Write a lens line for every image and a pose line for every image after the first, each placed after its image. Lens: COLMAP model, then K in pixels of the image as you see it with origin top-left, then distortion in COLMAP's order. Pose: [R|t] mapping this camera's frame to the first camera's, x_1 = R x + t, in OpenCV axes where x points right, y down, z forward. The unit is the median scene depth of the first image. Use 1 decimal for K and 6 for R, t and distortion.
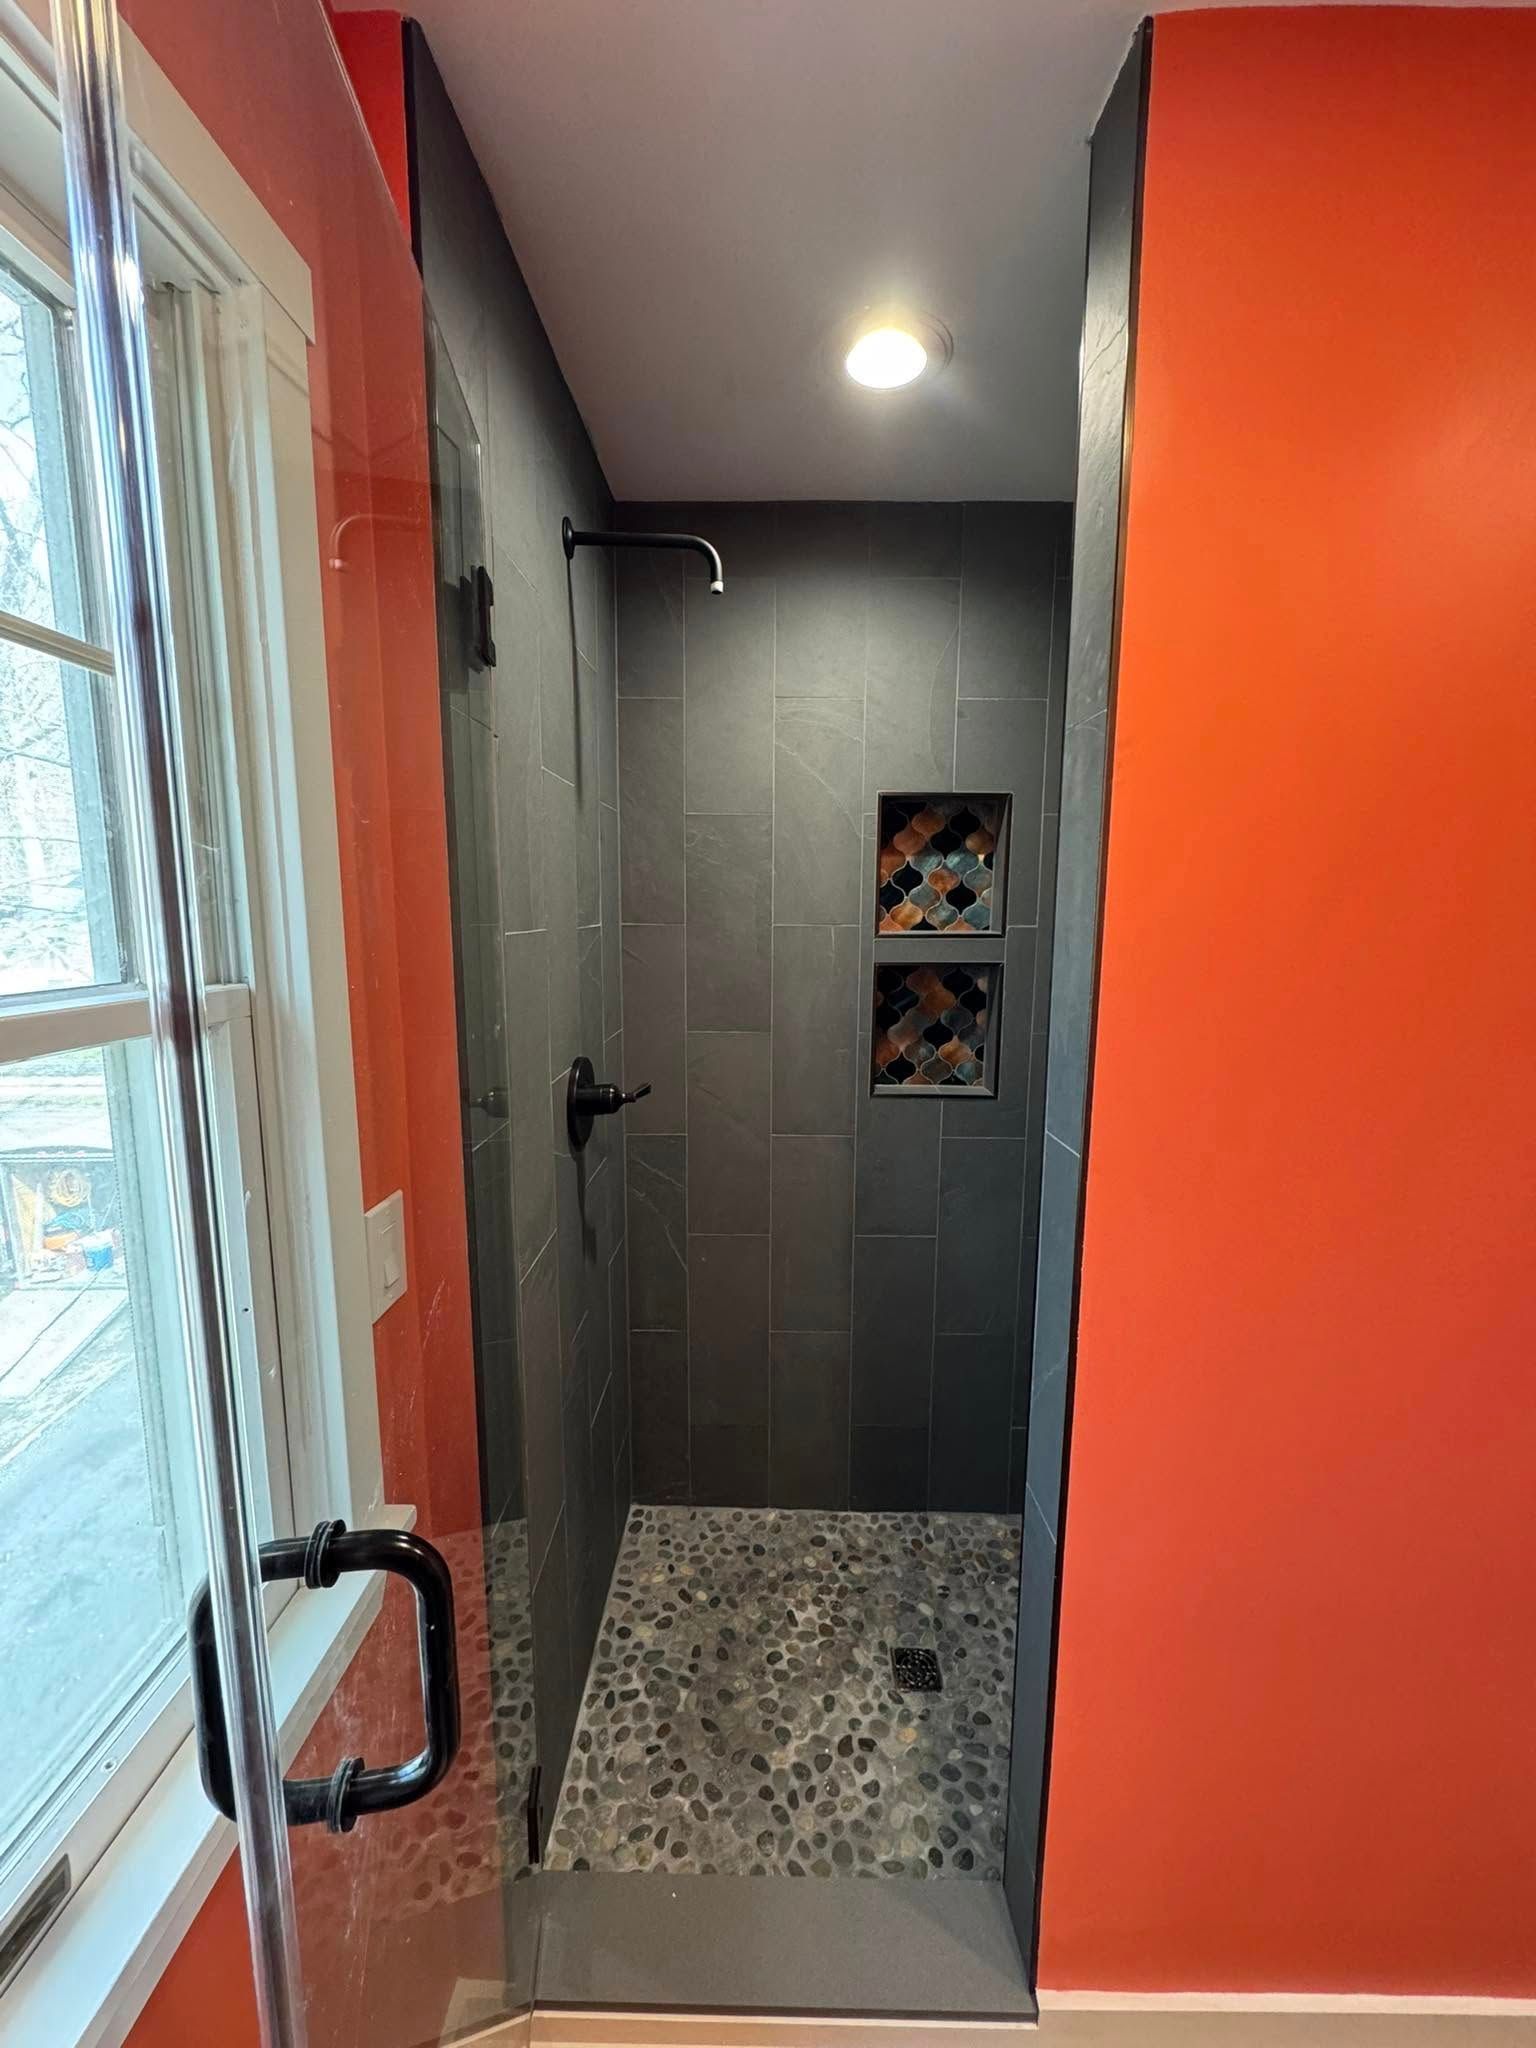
lens RADIAL K [[816.3, 0, 768.0], [0, 816.3, 1024.0], [0, 0, 1]] dist [-0.001516, 0.000216]
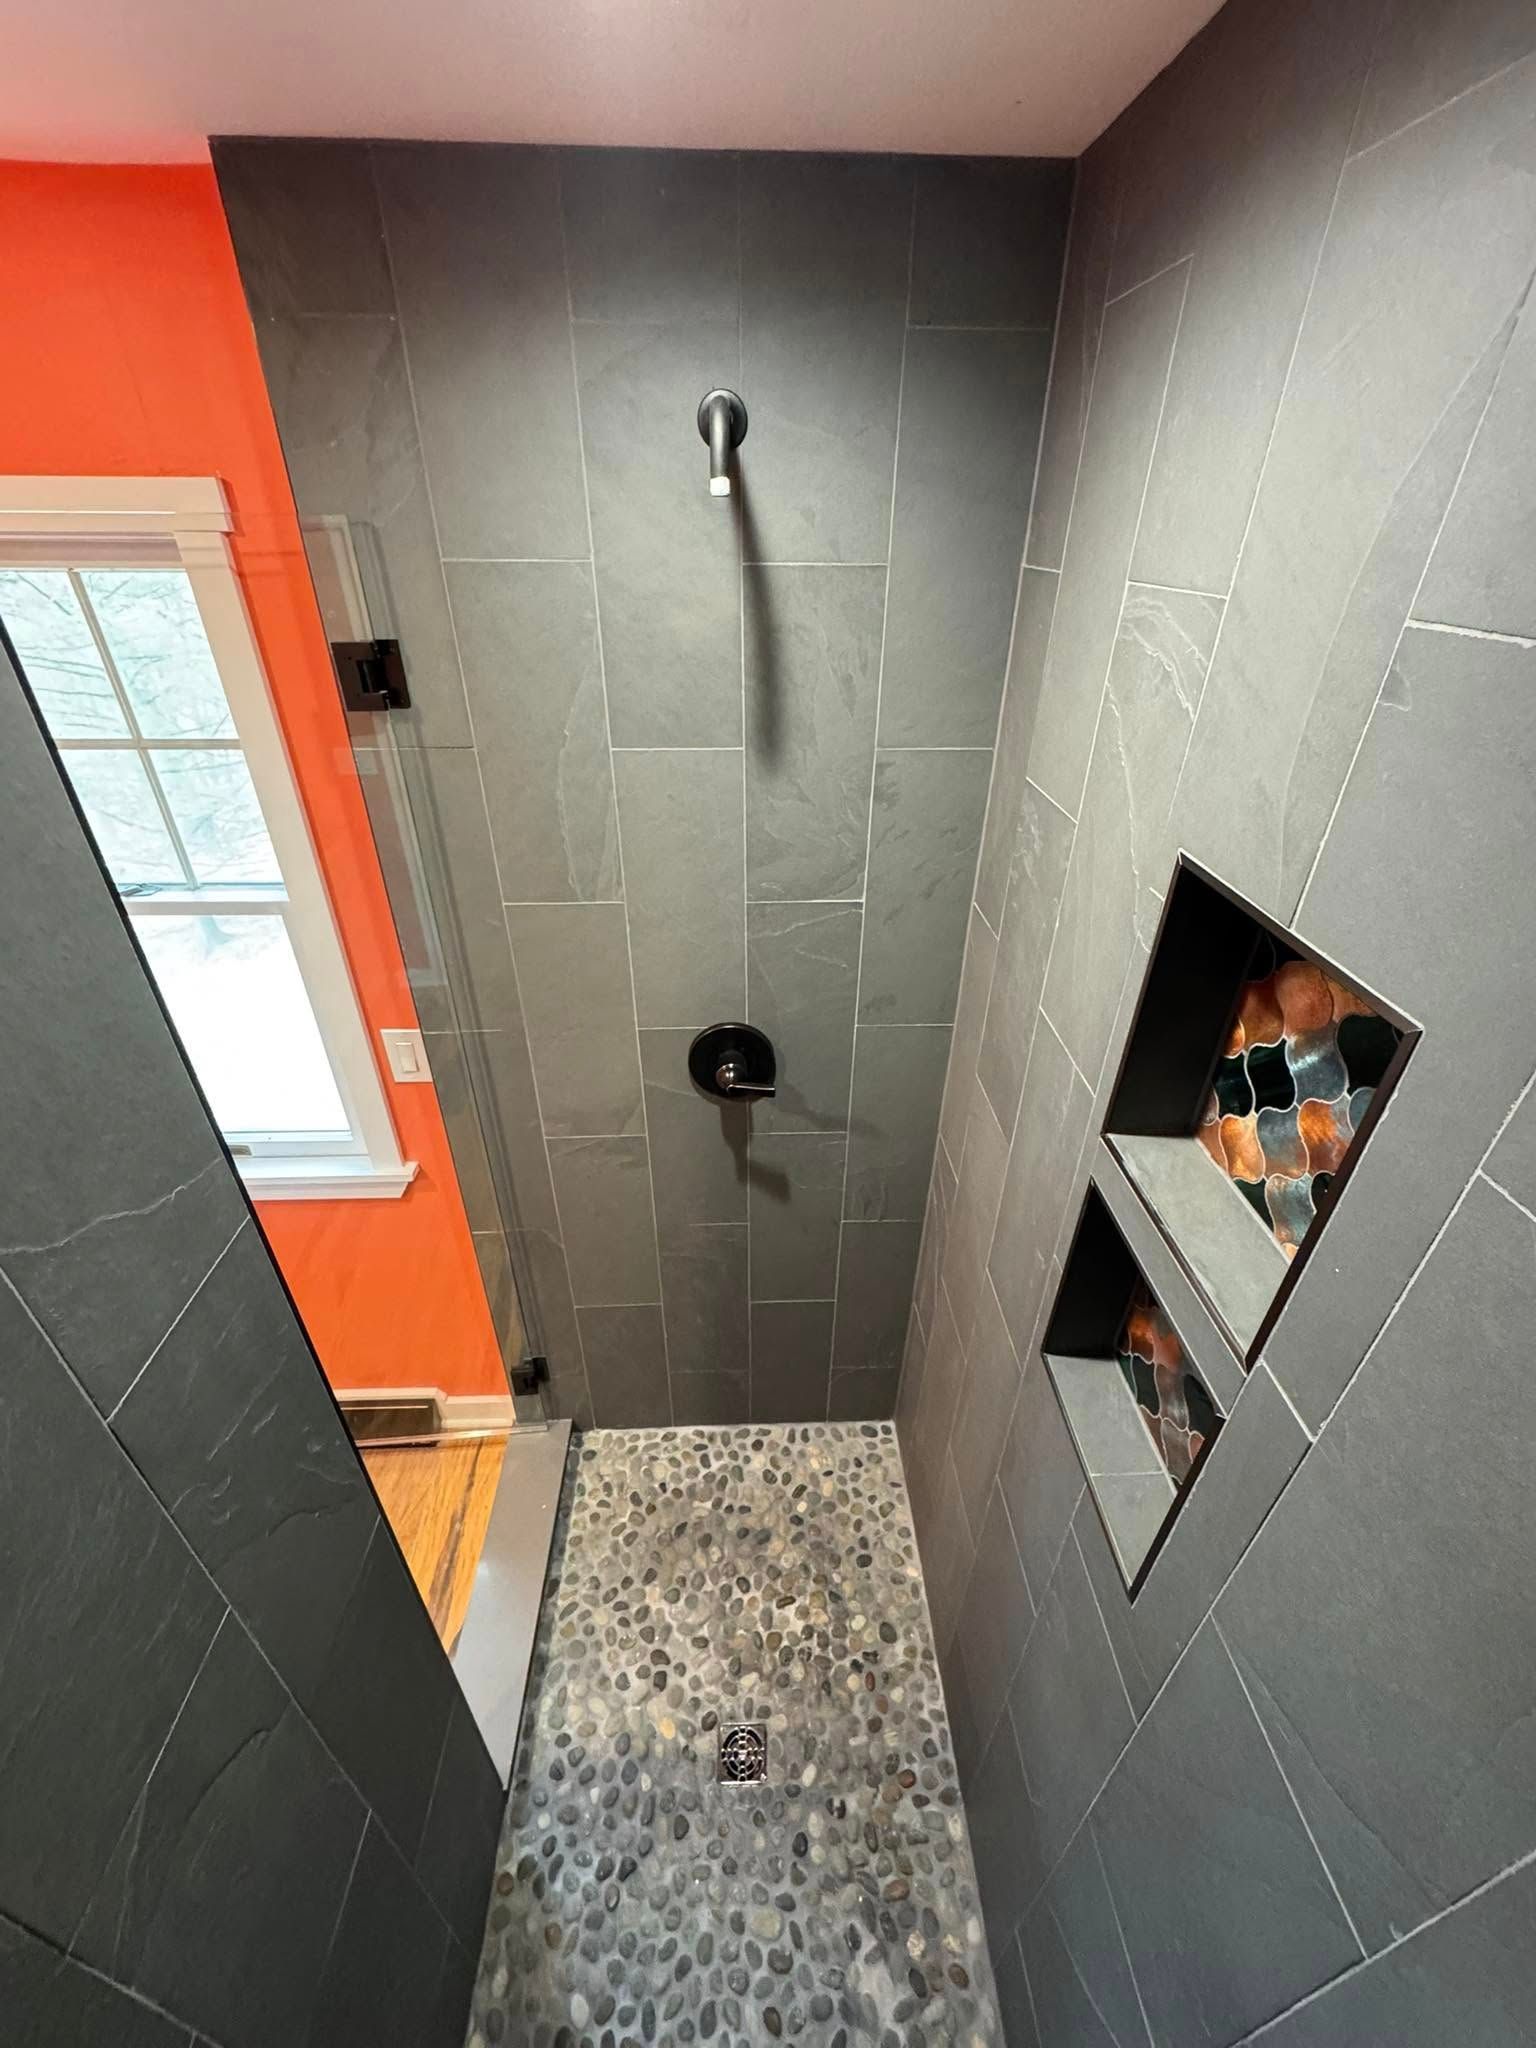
lens RADIAL K [[816.3, 0, 768.0], [0, 816.3, 1024.0], [0, 0, 1]] dist [-0.001516, 0.000216]
pose [[0.050780, 0.516903, -0.854536, 0.516625], [-0.150708, 0.849808, 0.505087, -0.388339], [0.987273, 0.103137, 0.121054, 0.767644]]
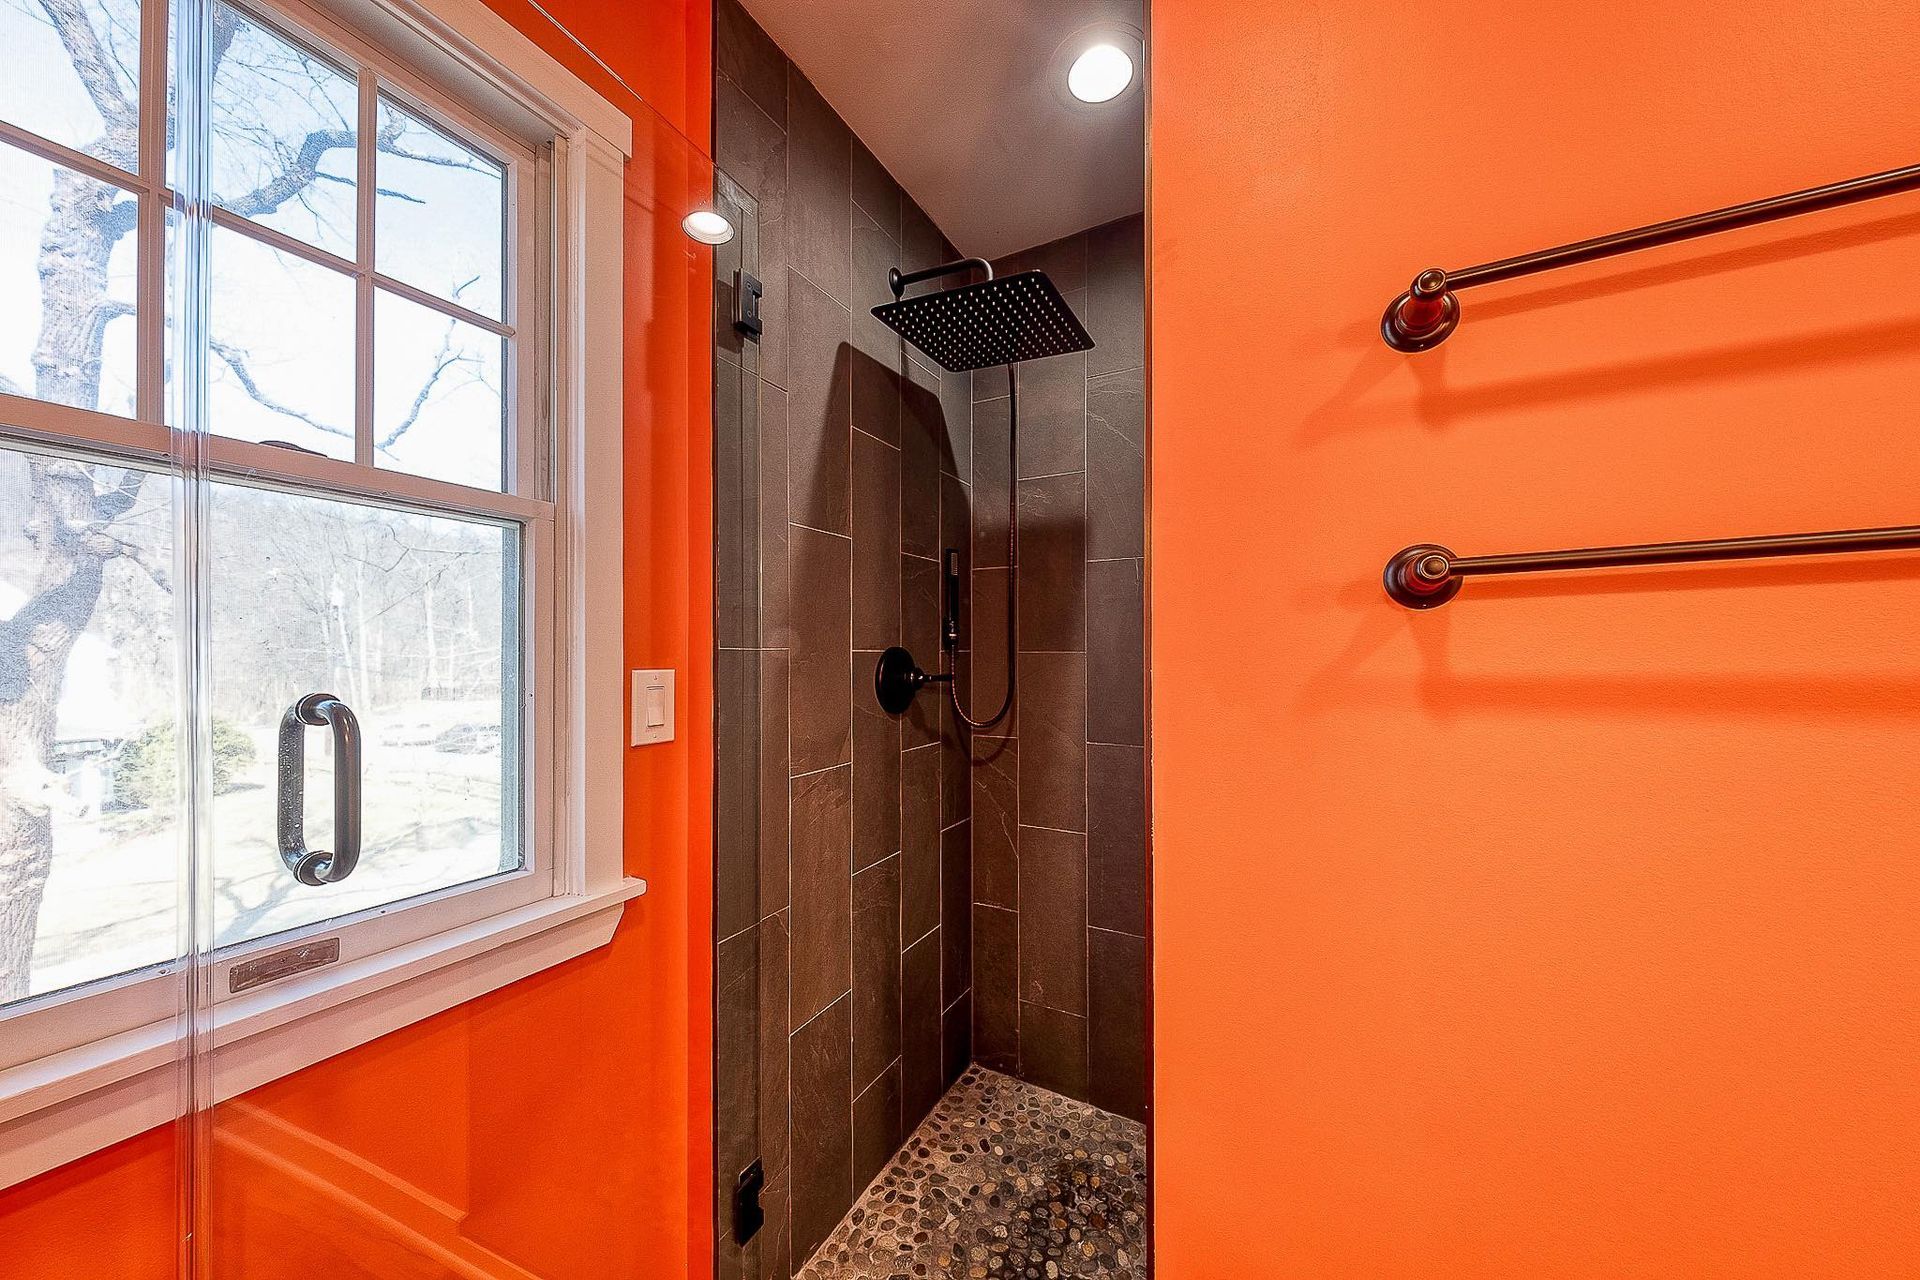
lens RADIAL K [[661.5, 0, 945.7], [0, 661.5, 647.8], [0, 0, 1]] dist [-0.000232, 0.000052]
pose [[0.881864, -0.009371, -0.471411, 0.288428], [-0.063077, 0.988471, -0.137647, 0.156568], [0.467265, 0.151121, 0.871106, 0.082100]]
